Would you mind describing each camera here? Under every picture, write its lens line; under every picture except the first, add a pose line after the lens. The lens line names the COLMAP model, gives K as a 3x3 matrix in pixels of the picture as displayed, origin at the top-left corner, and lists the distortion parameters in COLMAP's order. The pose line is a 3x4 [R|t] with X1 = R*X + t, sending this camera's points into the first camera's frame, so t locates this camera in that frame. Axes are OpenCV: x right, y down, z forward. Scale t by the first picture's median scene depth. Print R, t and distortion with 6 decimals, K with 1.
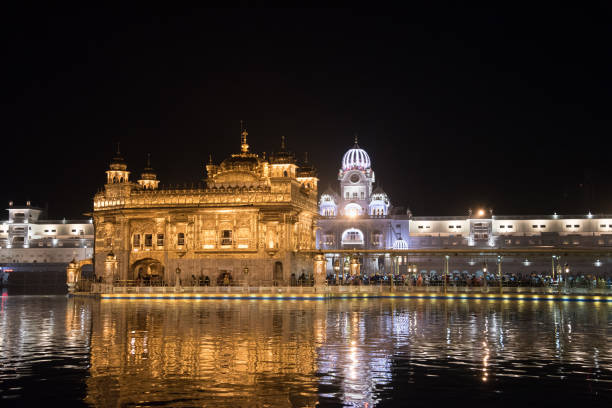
lens RADIAL K [[883.7, 0, 306.0], [0, 883.7, 204.0], [0, 0, 1]] dist [0.289948, 0.023134]
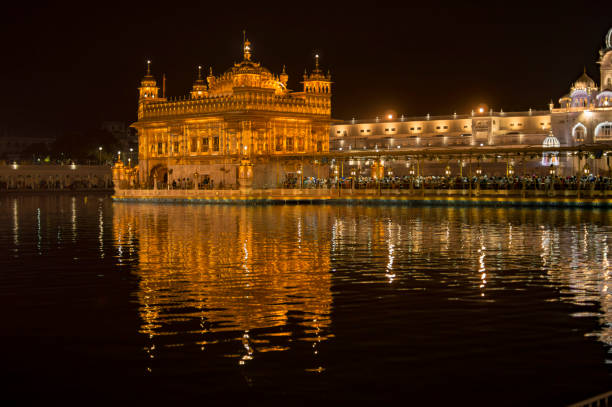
lens RADIAL K [[1144.6, 0, 306.0], [0, 1144.6, 203.5], [0, 0, 1]] dist [-0.014178, -0.188292]
pose [[0.848528, 0.005794, -0.529119, 0.738183], [0.048529, 0.994874, 0.088719, -0.008965], [0.526921, -0.100959, 0.843897, -0.122161]]
